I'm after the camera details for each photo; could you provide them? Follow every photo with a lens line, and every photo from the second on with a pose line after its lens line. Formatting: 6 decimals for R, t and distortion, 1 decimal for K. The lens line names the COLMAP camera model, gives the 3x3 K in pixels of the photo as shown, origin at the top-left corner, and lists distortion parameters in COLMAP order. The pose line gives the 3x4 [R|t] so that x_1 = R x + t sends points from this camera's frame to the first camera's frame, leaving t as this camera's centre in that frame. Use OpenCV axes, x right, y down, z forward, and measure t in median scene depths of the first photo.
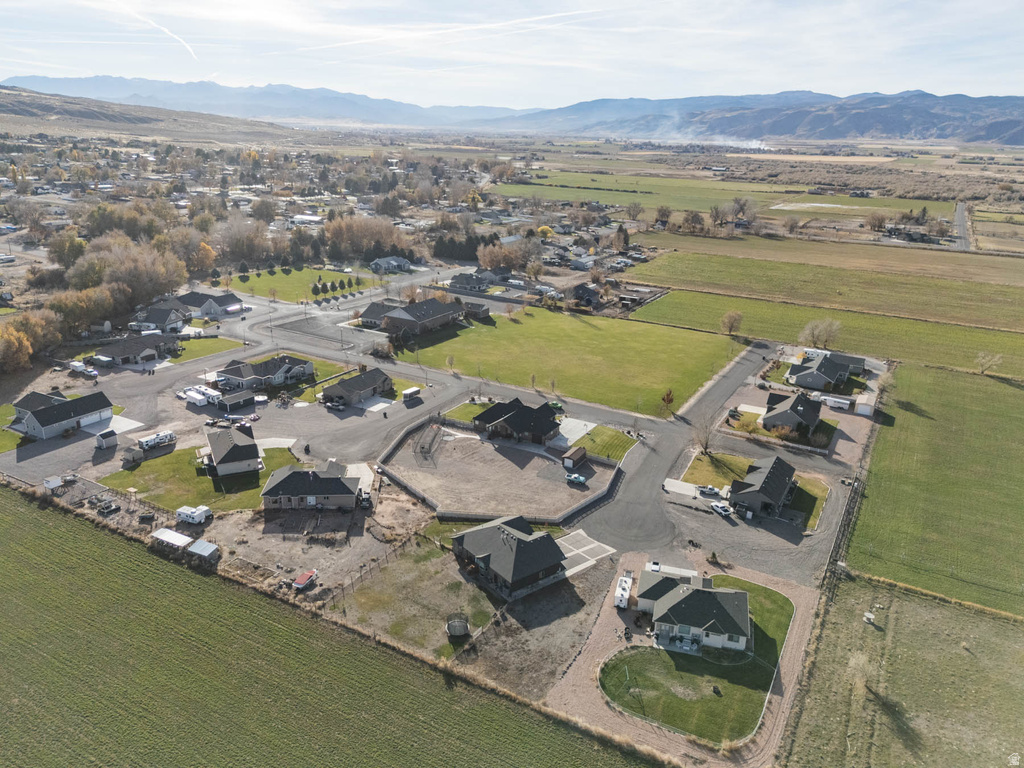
lens RADIAL K [[752.3, 0, 512.3], [0, 752.3, 383.2], [0, 0, 1]] dist [0.064232, -0.050213]
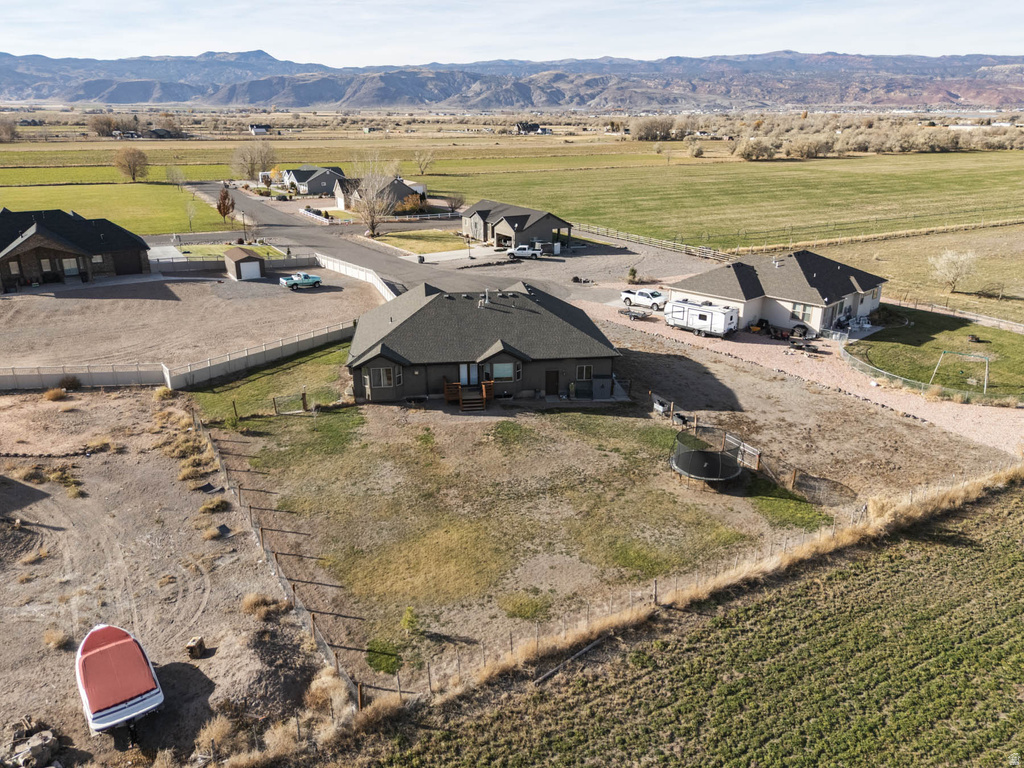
lens RADIAL K [[752.3, 0, 510.9], [0, 752.3, 379.3], [0, 0, 1]] dist [0.064232, -0.050213]
pose [[0.520292, -0.314056, 0.794145, -0.287708], [0.287292, 0.940092, 0.183551, 0.147988], [-0.804214, 0.132651, 0.579348, 0.652222]]
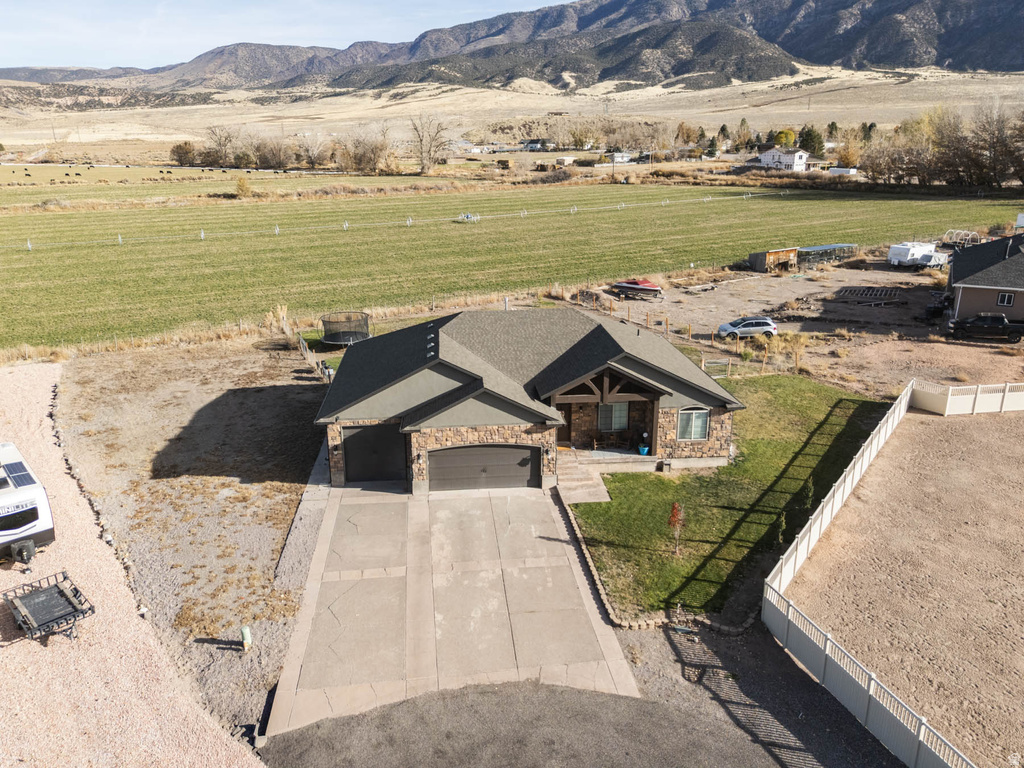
lens RADIAL K [[752.3, 0, 510.5], [0, 752.3, 383.0], [0, 0, 1]] dist [0.064232, -0.050213]
pose [[-0.543247, 0.232587, -0.806713, 0.193137], [-0.276628, 0.857621, 0.433547, 0.087406], [0.792692, 0.458683, -0.401560, 0.965422]]
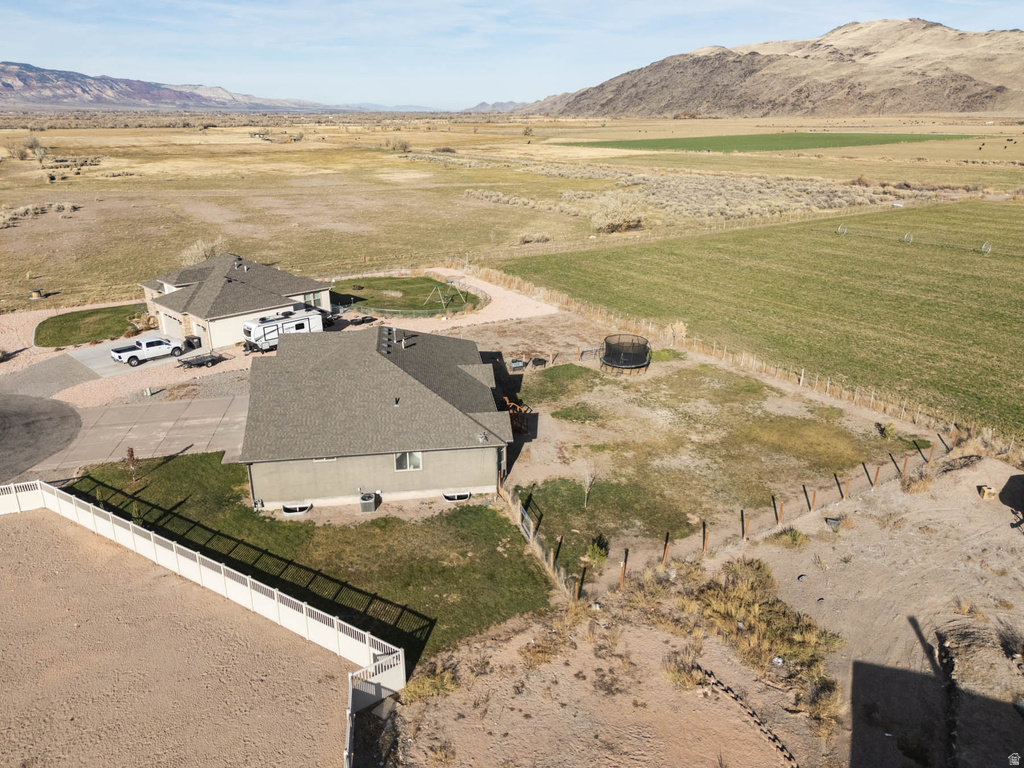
lens RADIAL K [[752.3, 0, 510.5], [0, 752.3, 383.8], [0, 0, 1]] dist [0.064232, -0.050213]
pose [[-0.860630, -0.196161, 0.469933, -0.183343], [0.143818, 0.791631, 0.593832, 0.022940], [-0.488501, 0.578654, -0.653090, 1.031657]]
